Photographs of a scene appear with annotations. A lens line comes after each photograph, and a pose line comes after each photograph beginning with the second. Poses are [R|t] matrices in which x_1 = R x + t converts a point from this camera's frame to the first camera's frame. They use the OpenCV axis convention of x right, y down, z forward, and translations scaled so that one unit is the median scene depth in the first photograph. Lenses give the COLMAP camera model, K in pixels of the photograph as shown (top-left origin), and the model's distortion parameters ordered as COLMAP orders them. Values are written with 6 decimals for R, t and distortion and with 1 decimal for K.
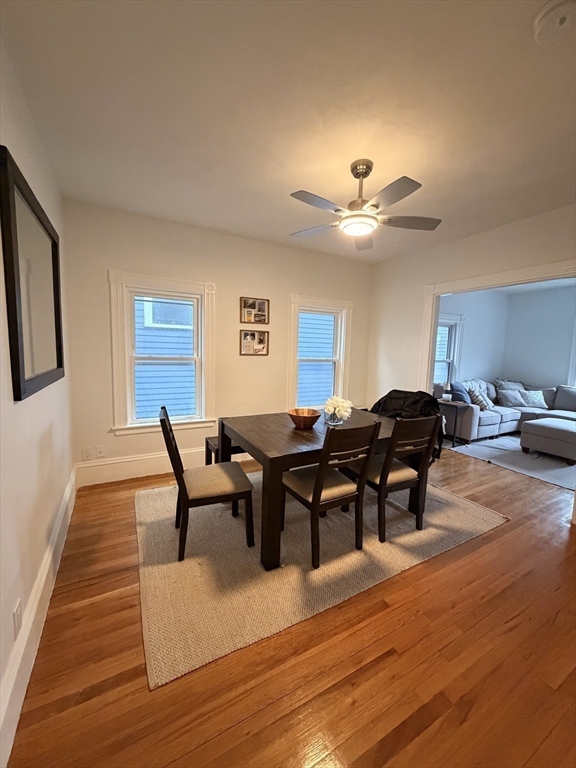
lens RADIAL K [[305.3, 0, 288.8], [0, 305.3, 380.2], [0, 0, 1]] dist [0.000486, 0.000613]
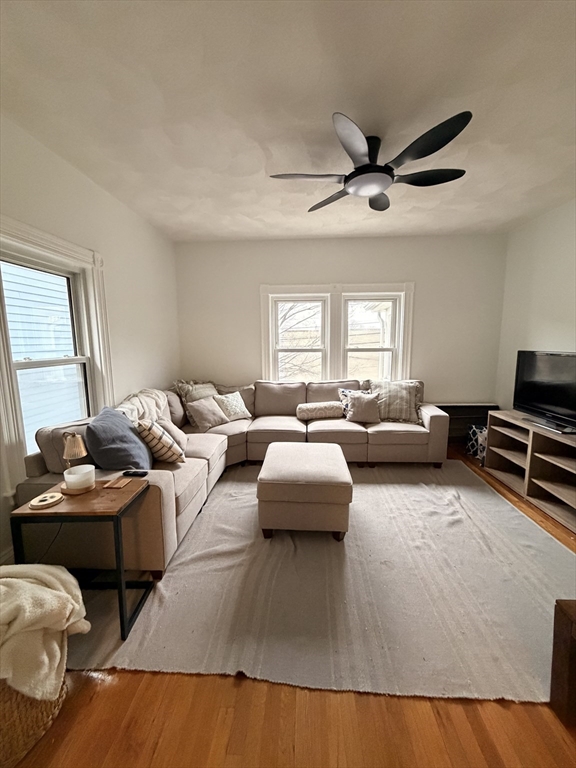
lens RADIAL K [[305.3, 0, 288.0], [0, 305.3, 381.7], [0, 0, 1]] dist [0.000486, 0.000613]
pose [[0.529821, -0.146143, 0.835423, 0.321429], [0.114787, 0.988334, 0.100095, -0.042766], [-0.840306, 0.042863, 0.540416, 0.539197]]
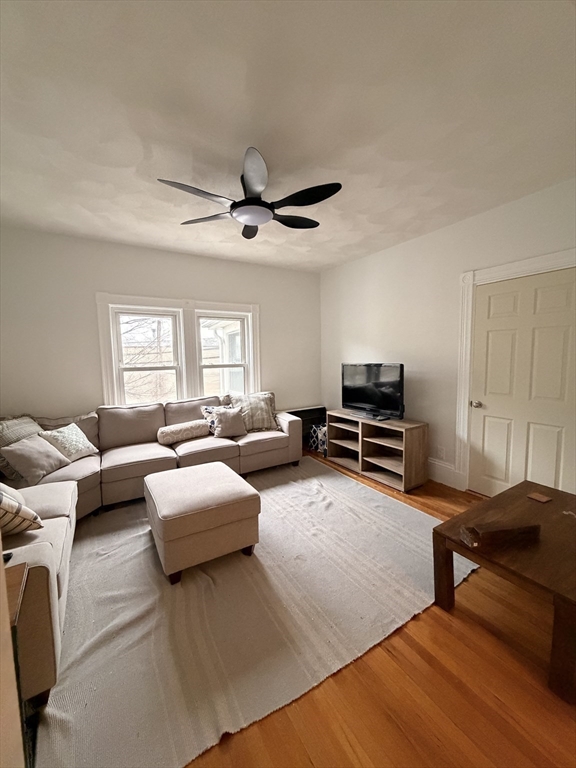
lens RADIAL K [[305.3, 0, 286.7], [0, 305.3, 382.8], [0, 0, 1]] dist [0.000486, 0.000613]
pose [[-0.040389, -0.119175, 0.992051, 0.289491], [0.123861, 0.984606, 0.123323, -0.055155], [-0.991477, 0.127857, -0.025007, 0.634837]]
